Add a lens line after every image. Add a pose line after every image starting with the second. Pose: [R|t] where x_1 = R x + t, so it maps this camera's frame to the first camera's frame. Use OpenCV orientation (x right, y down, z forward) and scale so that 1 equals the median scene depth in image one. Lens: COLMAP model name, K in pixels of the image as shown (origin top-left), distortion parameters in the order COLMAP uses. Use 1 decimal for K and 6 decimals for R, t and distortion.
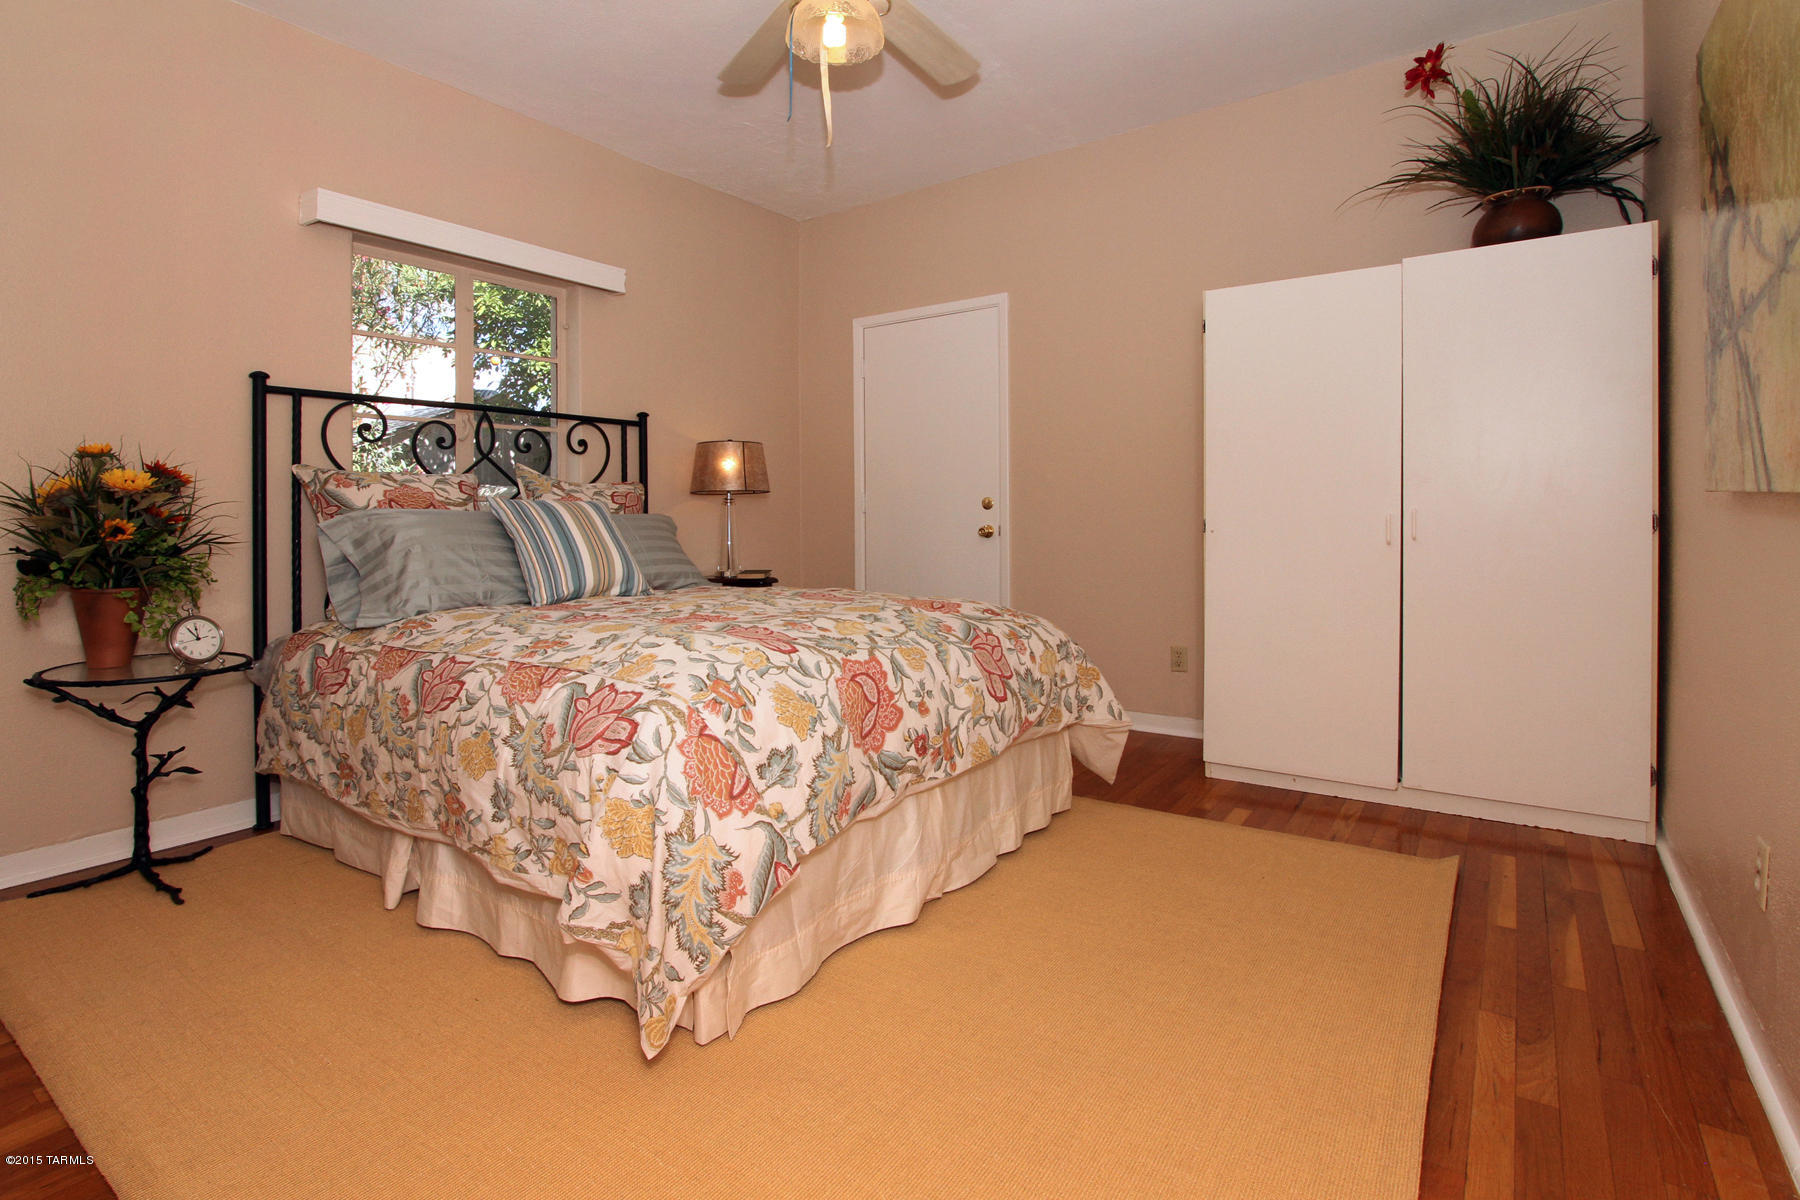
lens RADIAL K [[874.8, 0, 854.4], [0, 874.8, 562.2], [0, 0, 1]] dist [0.001291, 0.000075]
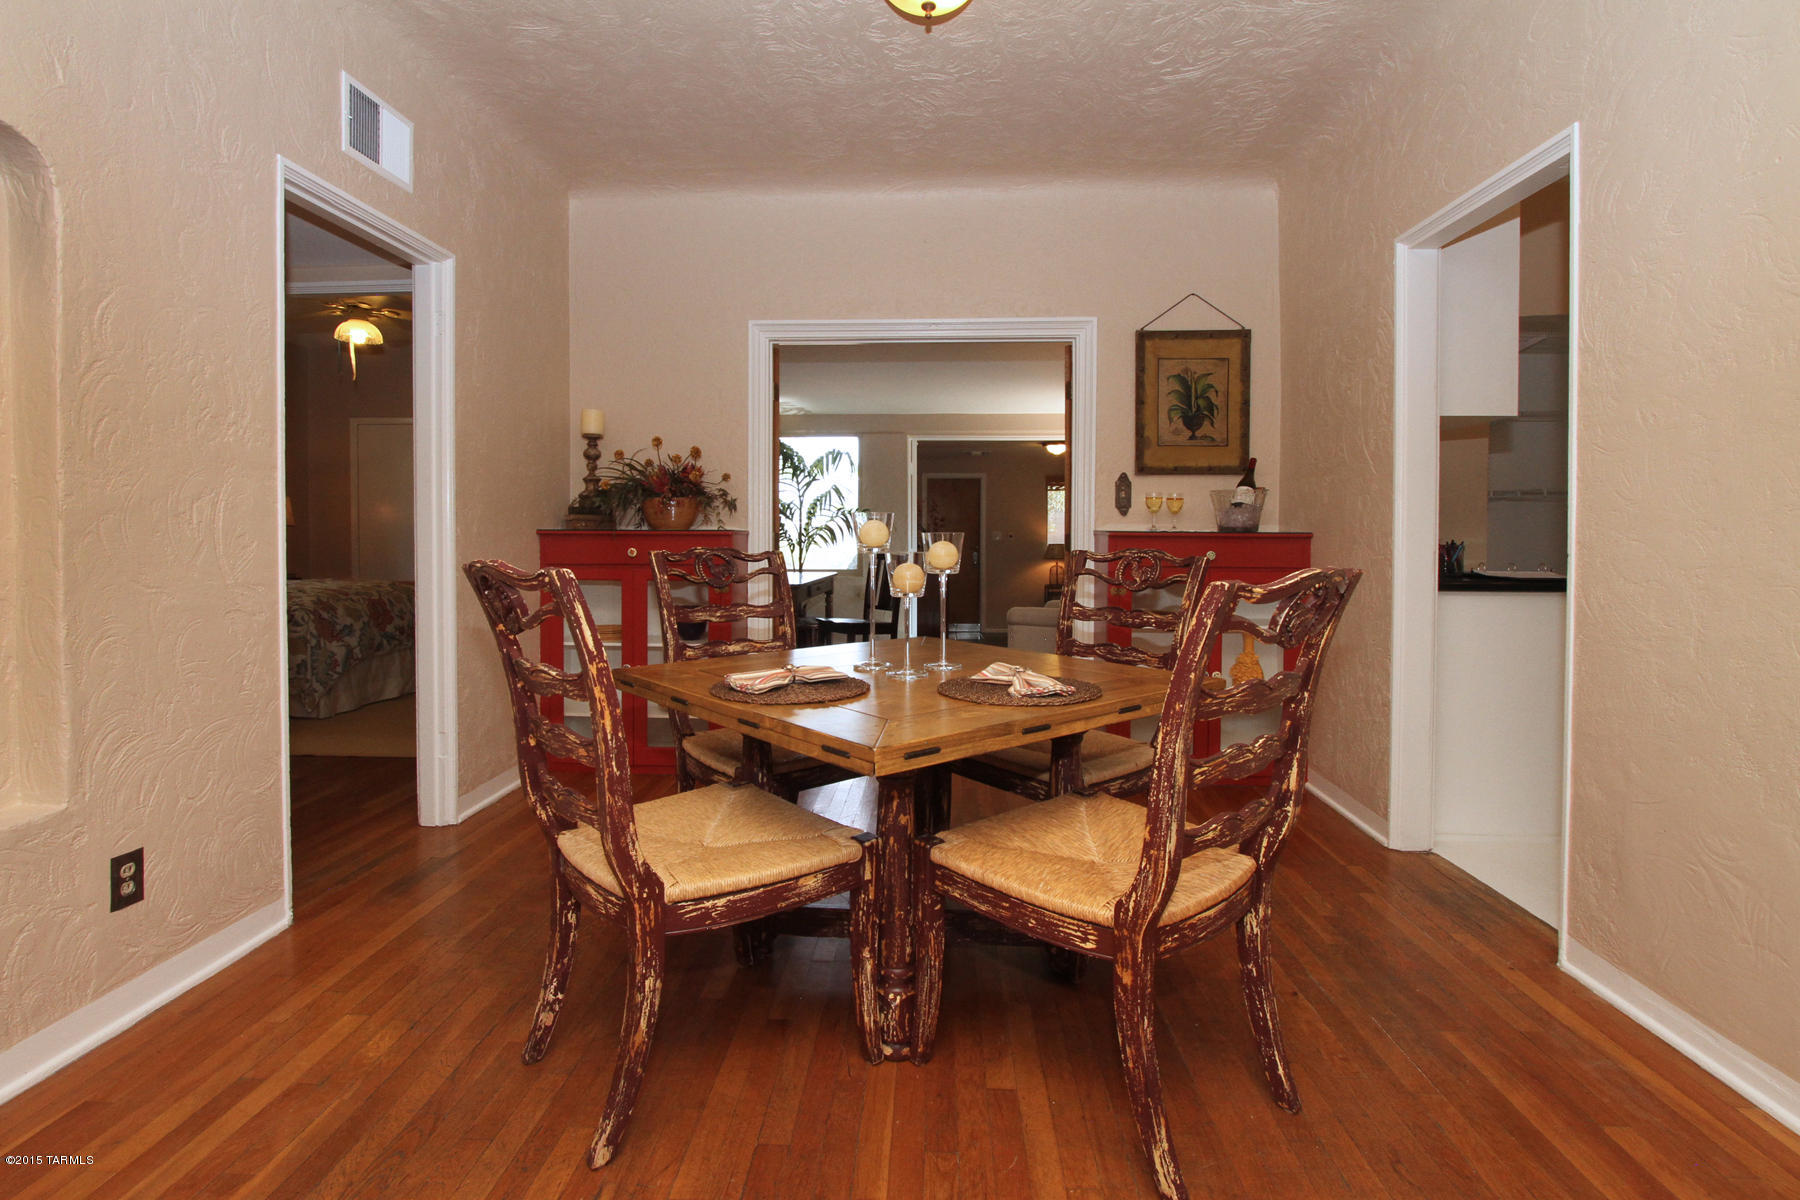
lens RADIAL K [[874.8, 0, 854.4], [0, 874.8, 562.2], [0, 0, 1]] dist [0.001291, 0.000075]
pose [[0.845102, -0.001603, 0.534602, -0.216502], [0.011689, 0.999812, -0.015480, 0.070620], [-0.534477, 0.019331, 0.844962, -2.366418]]
